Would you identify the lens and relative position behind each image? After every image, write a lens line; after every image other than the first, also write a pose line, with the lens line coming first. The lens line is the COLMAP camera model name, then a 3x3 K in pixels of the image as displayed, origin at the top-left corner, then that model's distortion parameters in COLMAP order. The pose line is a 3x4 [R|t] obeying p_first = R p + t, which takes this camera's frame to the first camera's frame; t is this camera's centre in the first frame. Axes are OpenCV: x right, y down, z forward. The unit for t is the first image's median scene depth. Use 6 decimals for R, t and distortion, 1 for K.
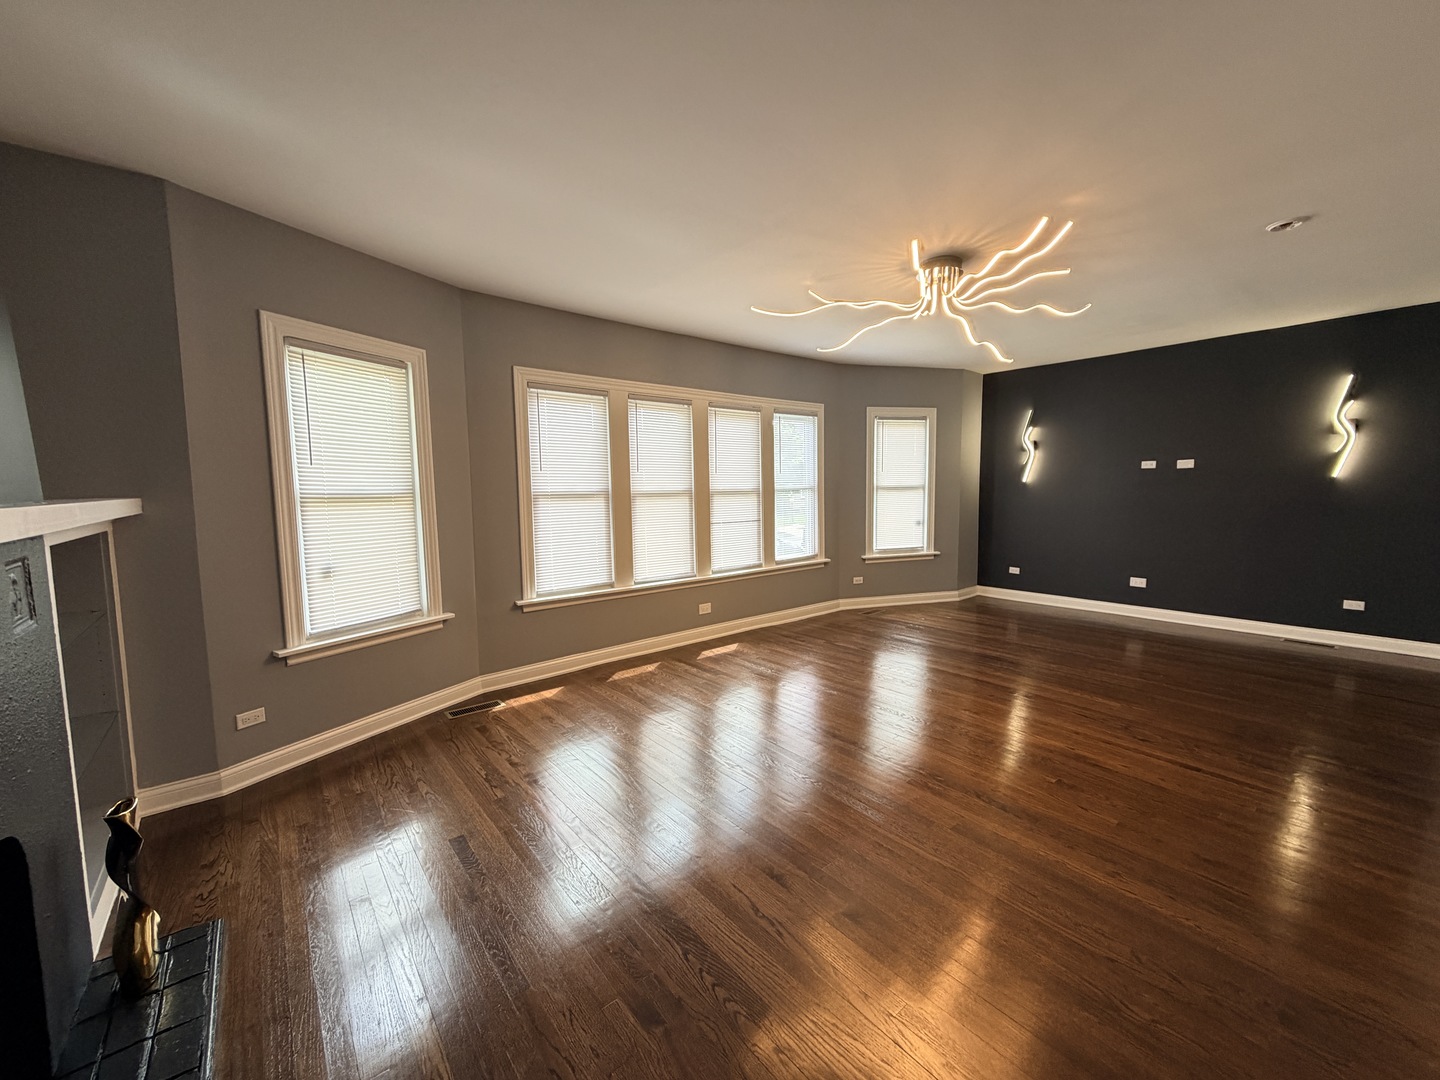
lens RADIAL K [[573.8, 0, 715.7], [0, 573.8, 539.3], [0, 0, 1]] dist [-0.001368, 0.000129]
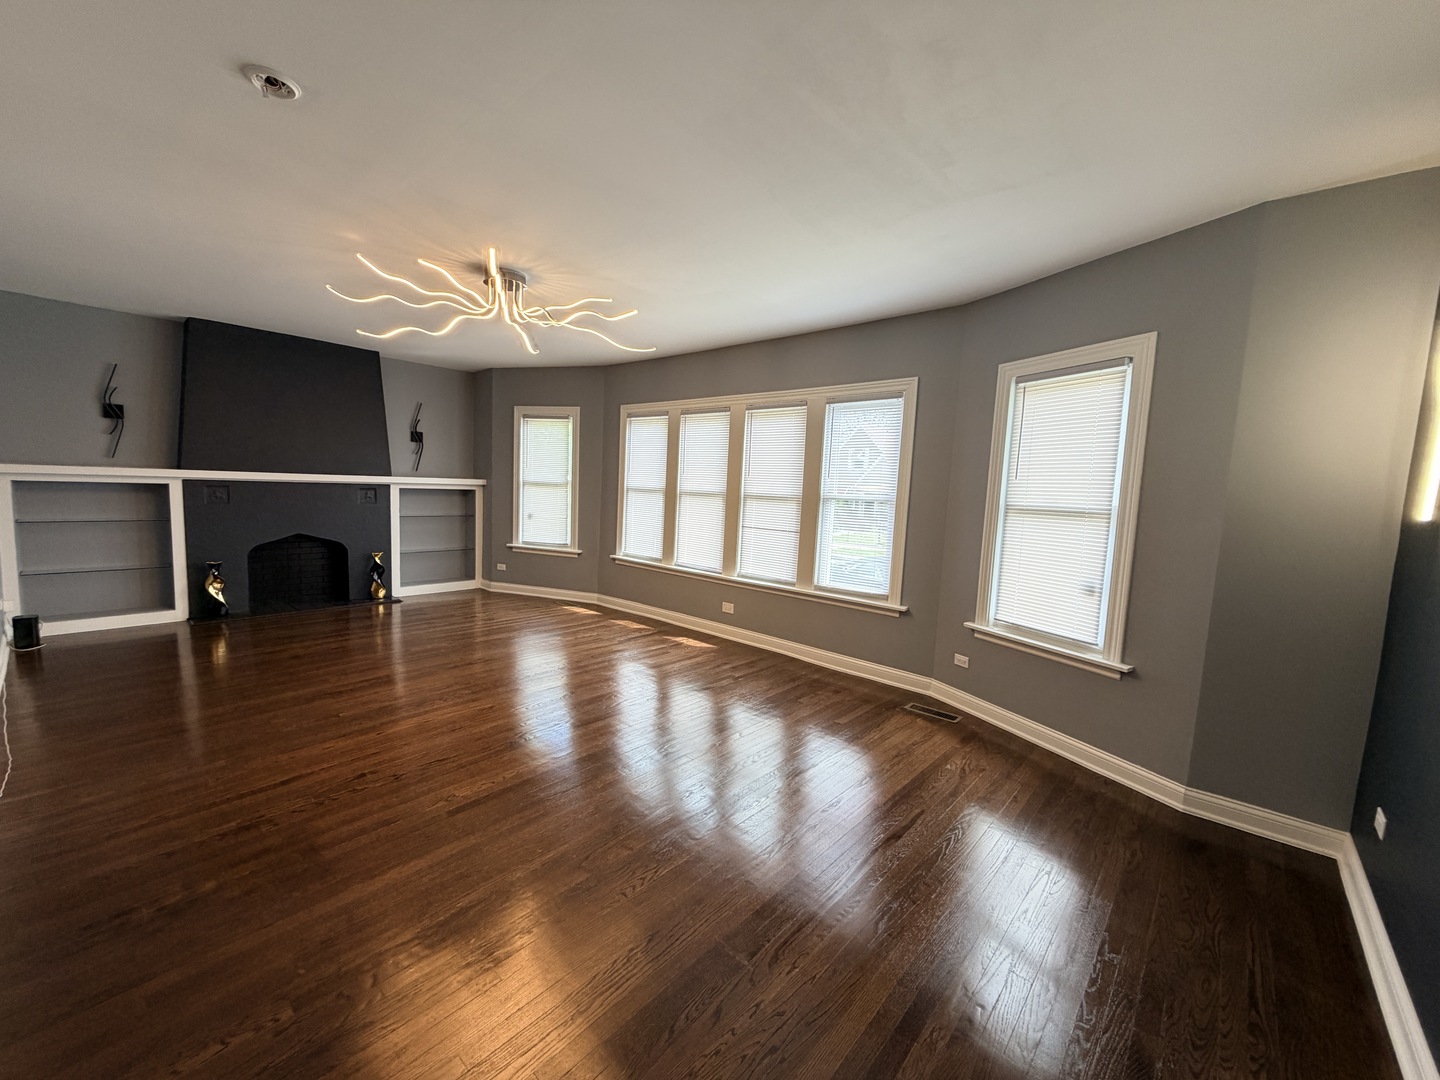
lens RADIAL K [[573.8, 0, 715.7], [0, 573.8, 539.3], [0, 0, 1]] dist [-0.001368, 0.000129]
pose [[0.152040, 0.111584, -0.982055, 1.074672], [-0.133619, 0.986806, 0.091437, -0.100787], [0.979301, 0.117319, 0.164944, 0.878625]]
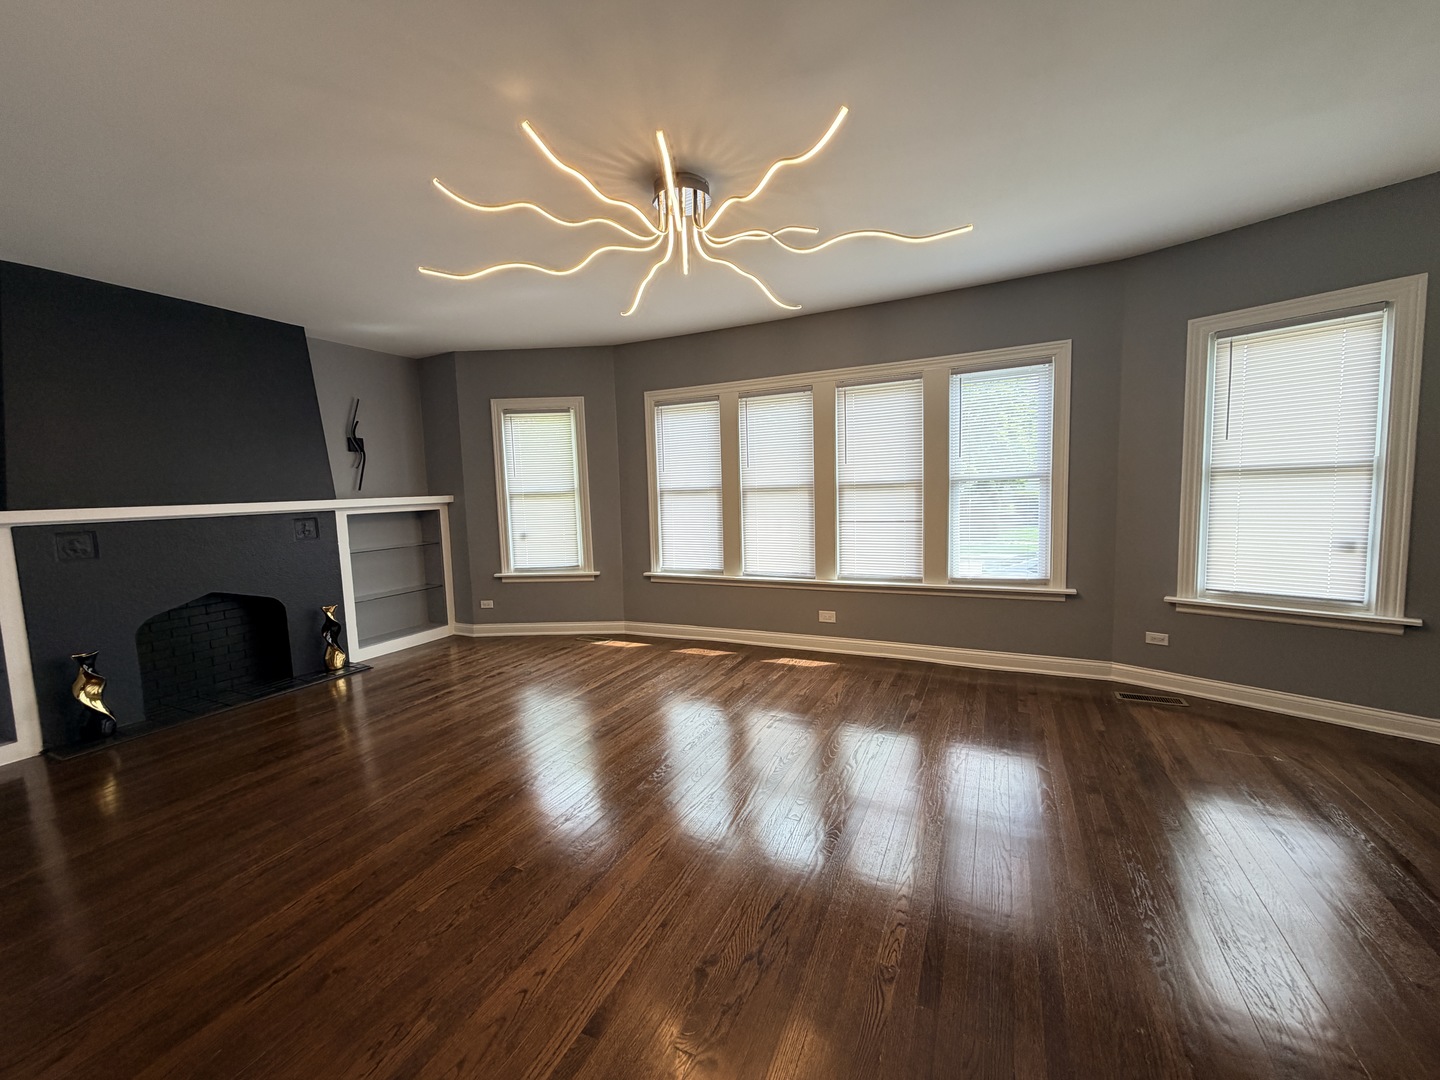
lens RADIAL K [[573.8, 0, 715.7], [0, 573.8, 539.3], [0, 0, 1]] dist [-0.001368, 0.000129]
pose [[0.416900, 0.078839, -0.905527, 0.781401], [-0.054676, 0.996602, 0.061596, -0.049080], [0.907306, 0.023832, 0.419794, 0.514130]]
